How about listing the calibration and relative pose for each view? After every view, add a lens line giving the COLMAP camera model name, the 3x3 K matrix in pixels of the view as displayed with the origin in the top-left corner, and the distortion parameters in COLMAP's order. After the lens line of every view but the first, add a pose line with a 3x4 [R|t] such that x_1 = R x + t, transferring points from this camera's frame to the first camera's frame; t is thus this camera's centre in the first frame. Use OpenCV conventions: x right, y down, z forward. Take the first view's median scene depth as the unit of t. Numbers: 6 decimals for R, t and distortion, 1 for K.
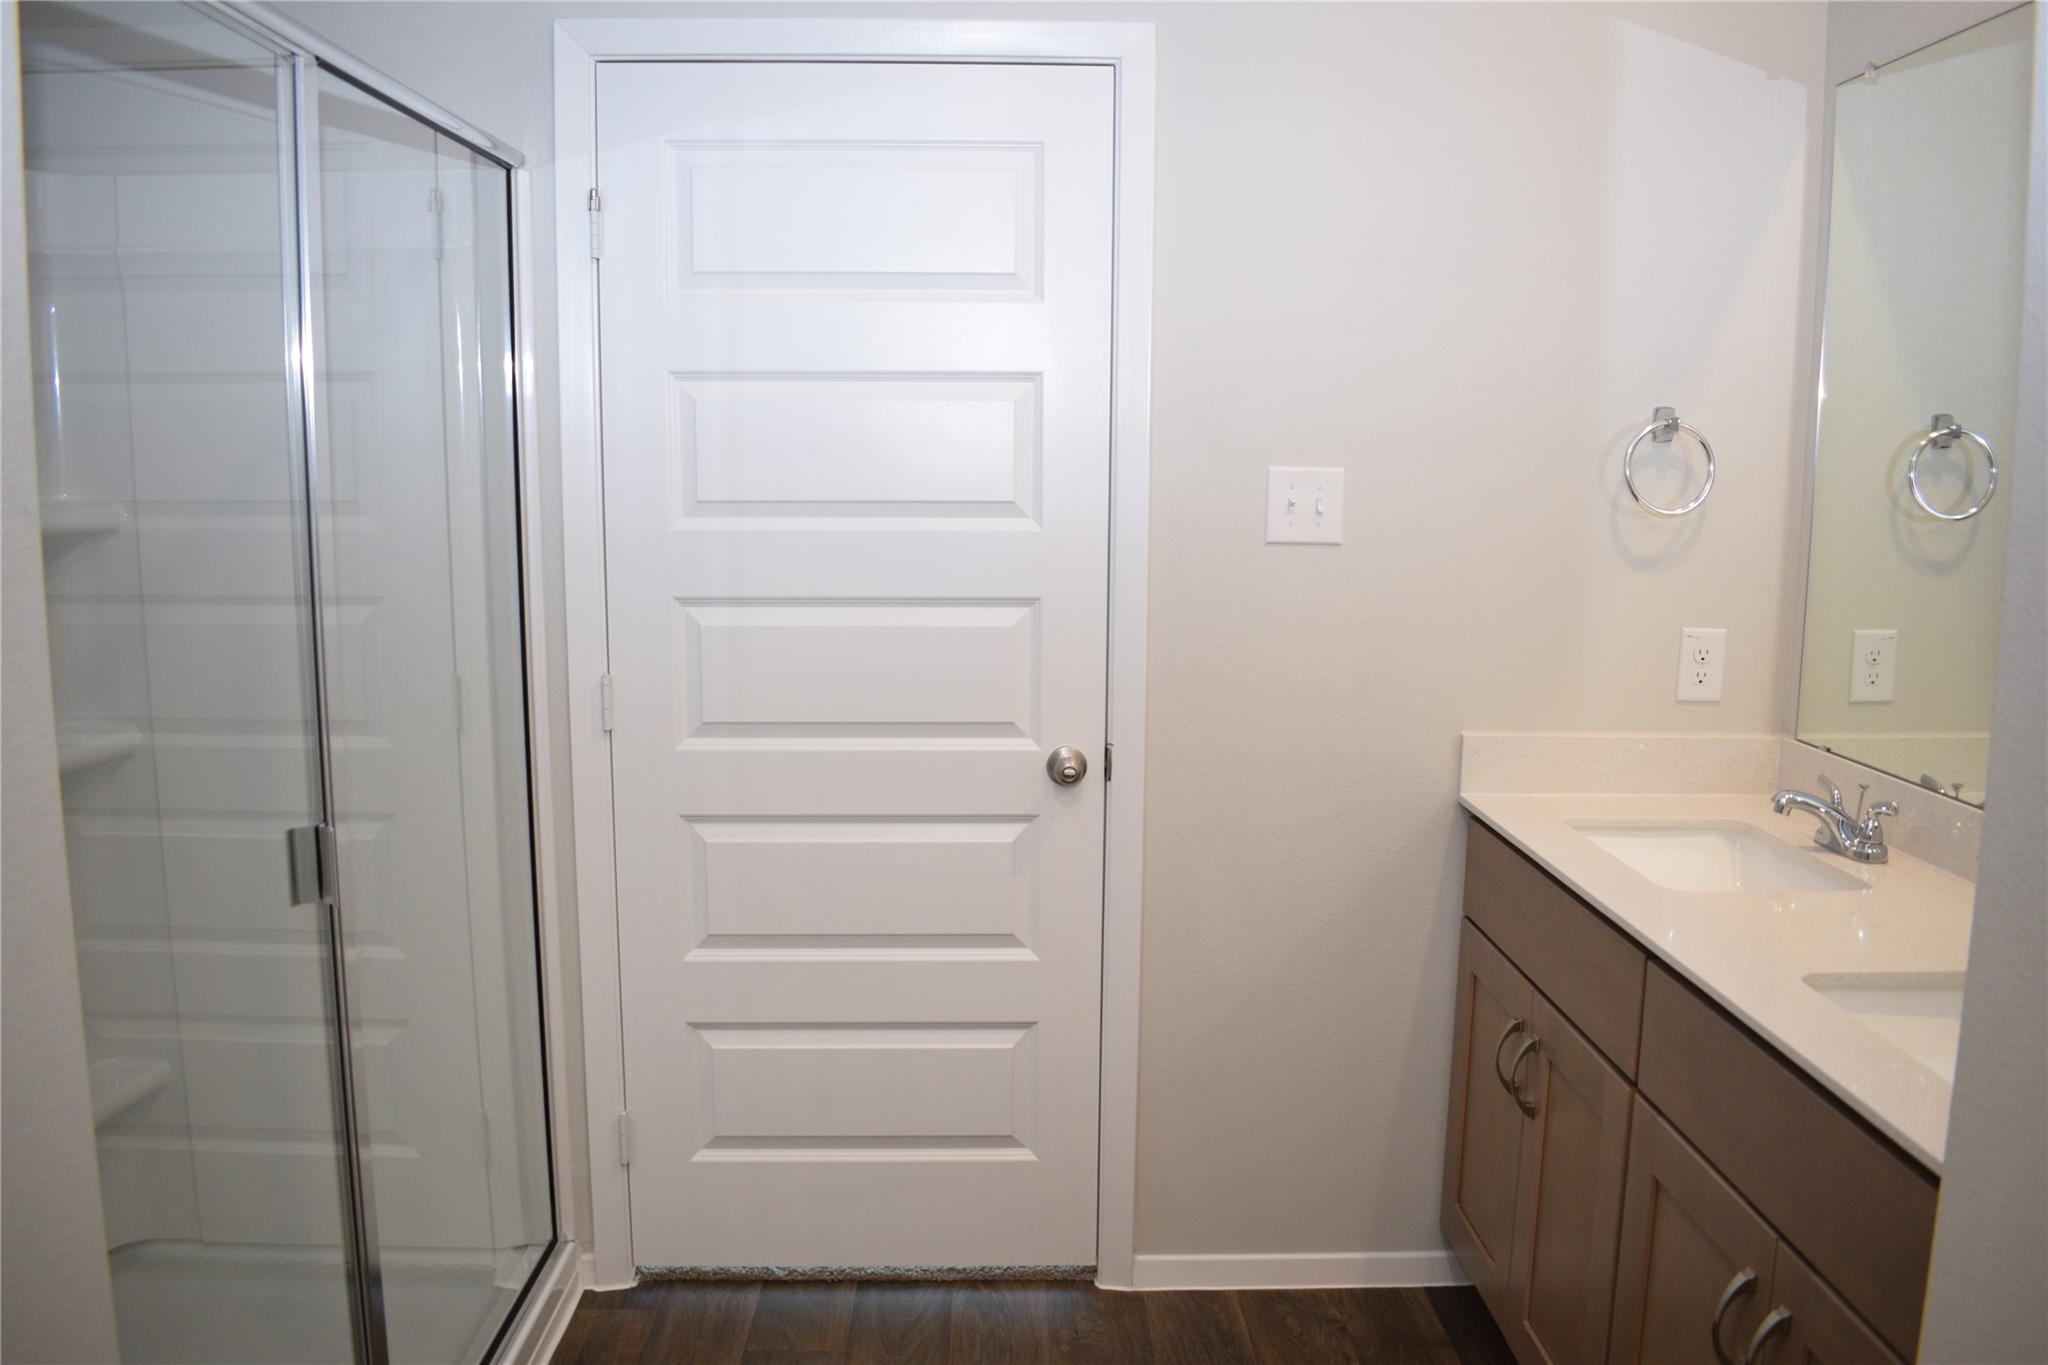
lens RADIAL K [[1605.9, 0, 1024.0], [0, 1605.9, 682.5], [0, 0, 1]] dist [-0.085320, -0.000241]
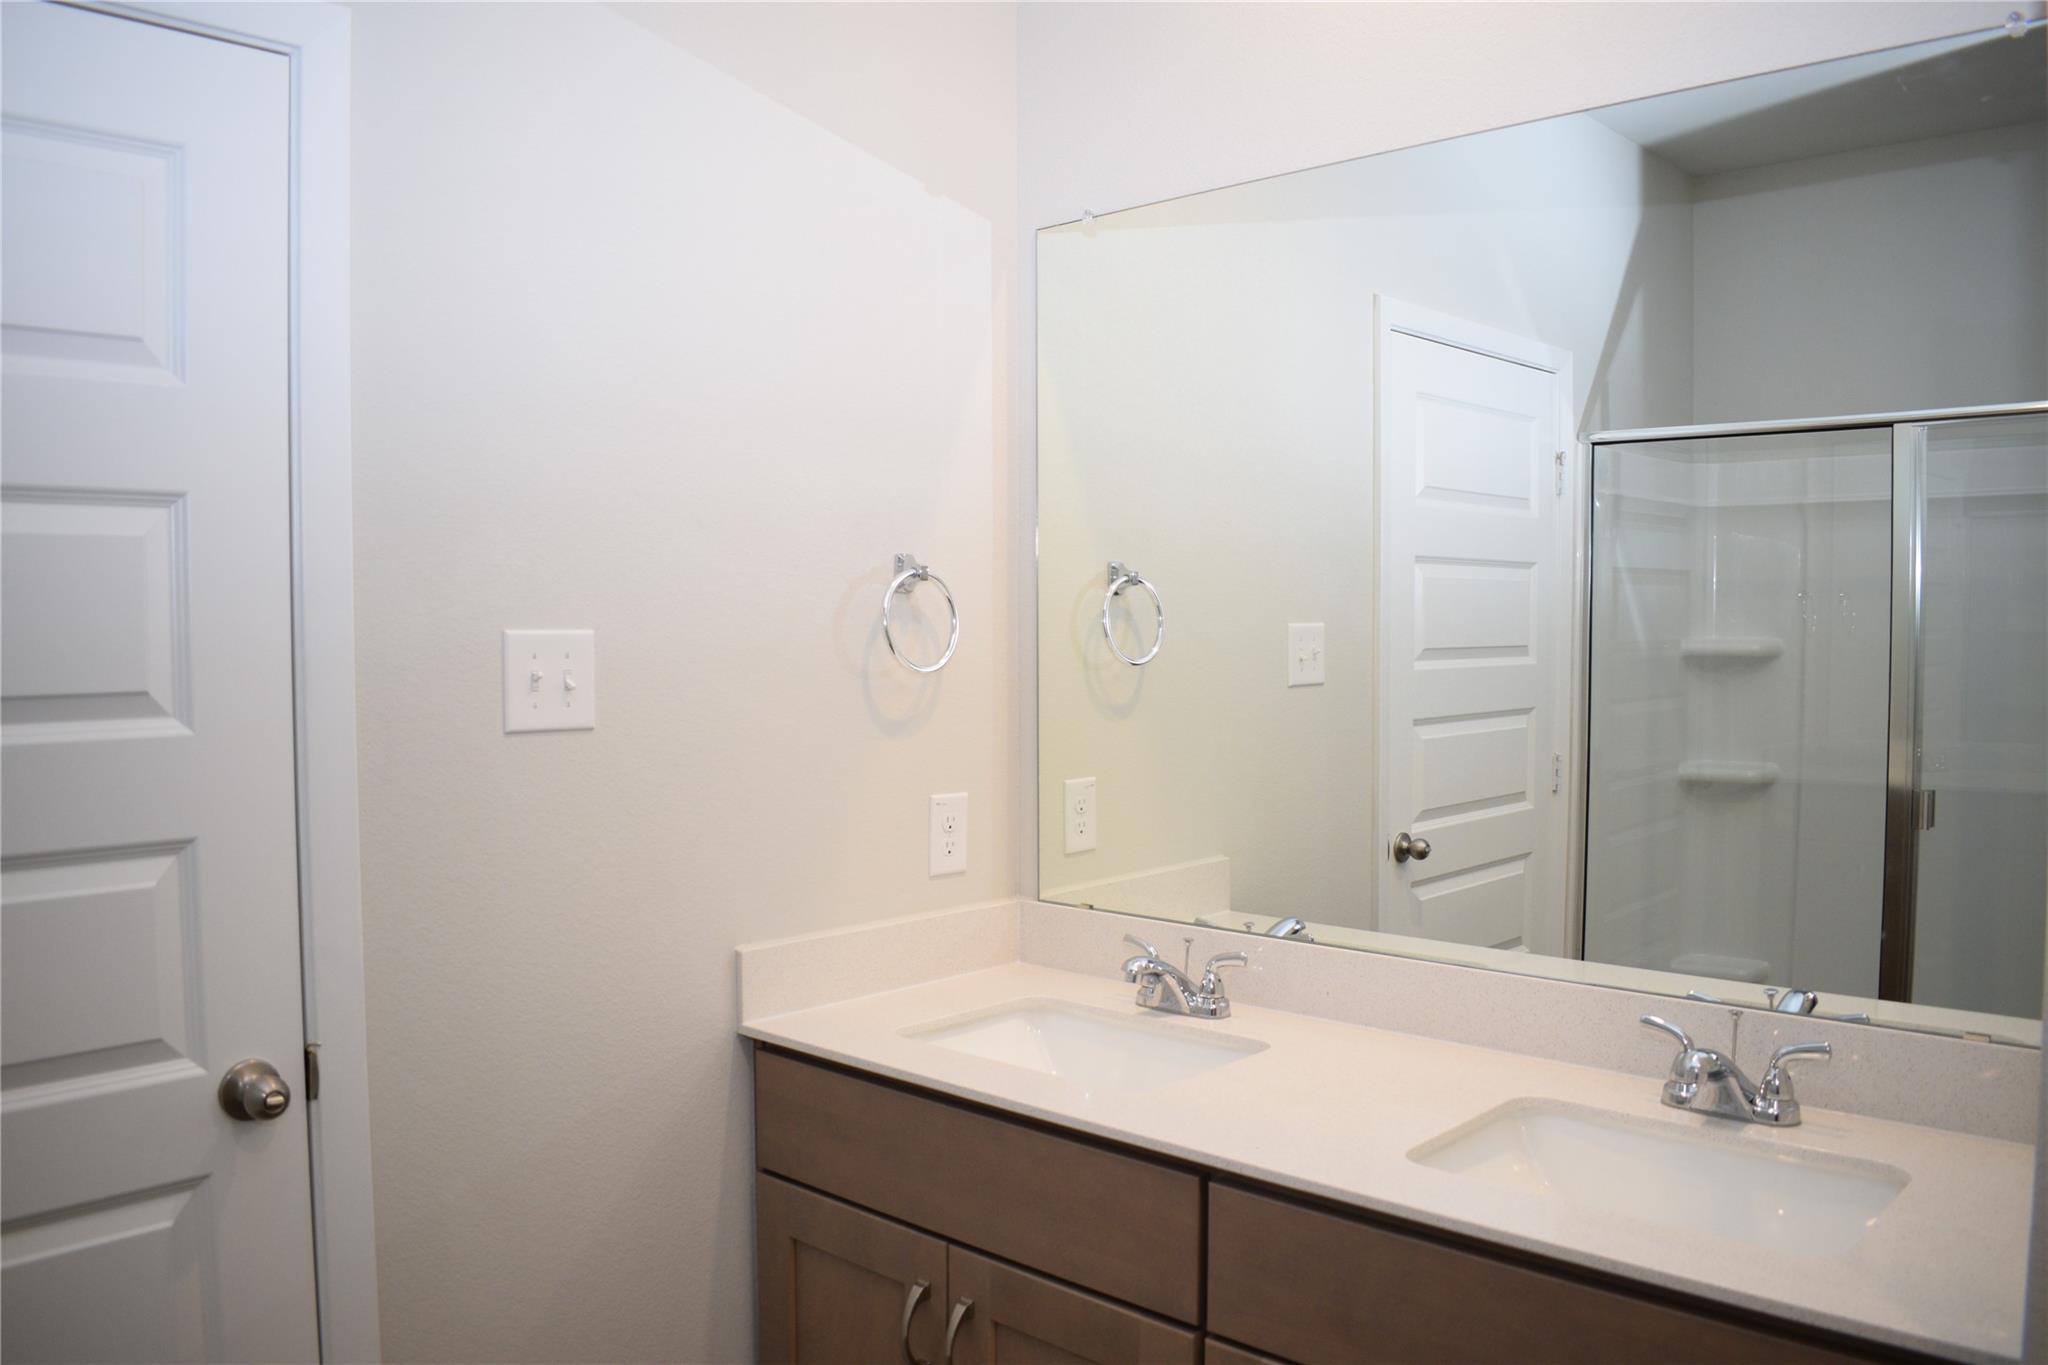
lens RADIAL K [[1605.9, 0, 1024.0], [0, 1605.9, 682.5], [0, 0, 1]] dist [-0.085320, -0.000241]
pose [[0.691042, -0.038960, 0.721764, -0.211485], [0.113027, 0.992087, -0.054665, -0.042743], [-0.713923, 0.119354, 0.689977, 0.318718]]
